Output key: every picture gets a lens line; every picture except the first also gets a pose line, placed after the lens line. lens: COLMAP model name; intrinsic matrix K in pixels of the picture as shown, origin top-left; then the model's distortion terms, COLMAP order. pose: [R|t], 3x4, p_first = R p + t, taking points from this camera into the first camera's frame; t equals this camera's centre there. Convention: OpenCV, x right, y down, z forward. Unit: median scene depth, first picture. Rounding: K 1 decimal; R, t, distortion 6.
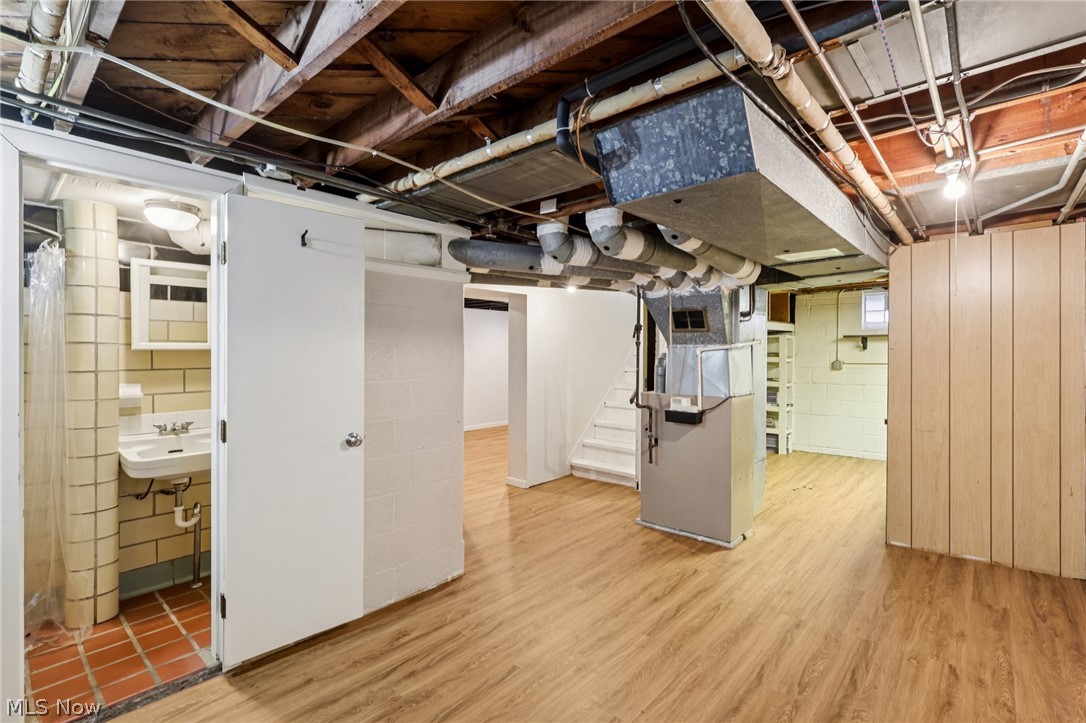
lens RADIAL K [[507.1, 0, 544.1], [0, 507.1, 364.1], [0, 0, 1]] dist [-0.004865, 0.002382]
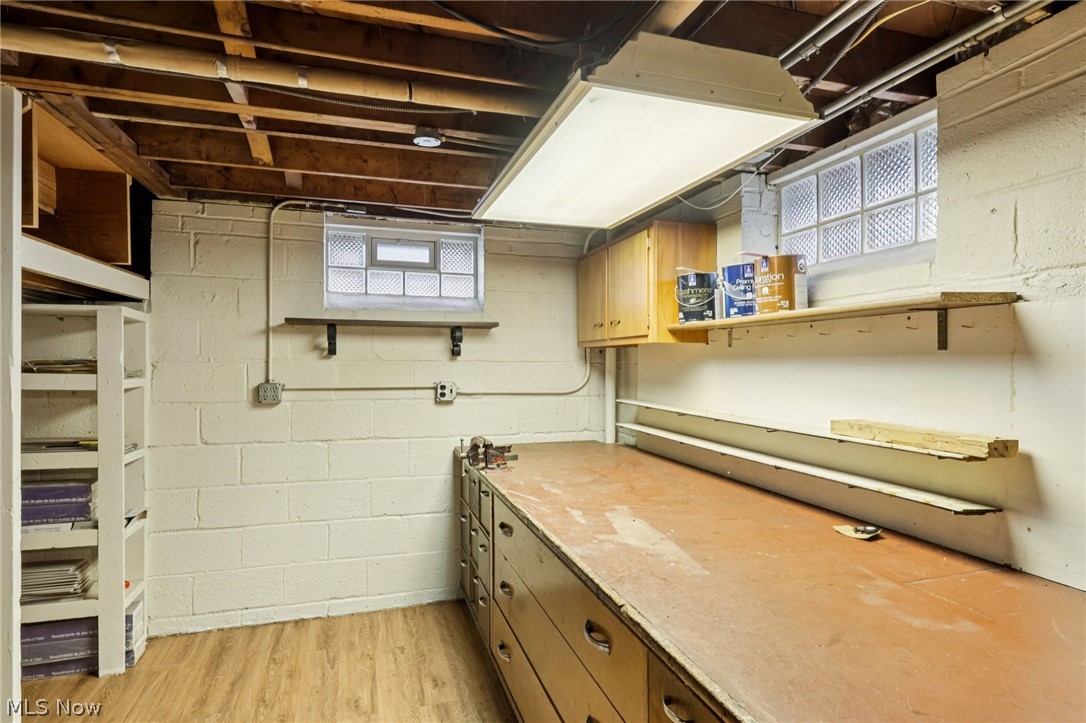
lens RADIAL K [[600.9, 0, 544.4], [0, 600.9, 370.1], [0, 0, 1]] dist [0.002582, 0.000566]
pose [[0.519465, -0.004306, 0.854481, 0.286221], [0.011799, 0.999928, -0.002133, -0.012419], [-0.854410, 0.011190, 0.519478, 0.562623]]
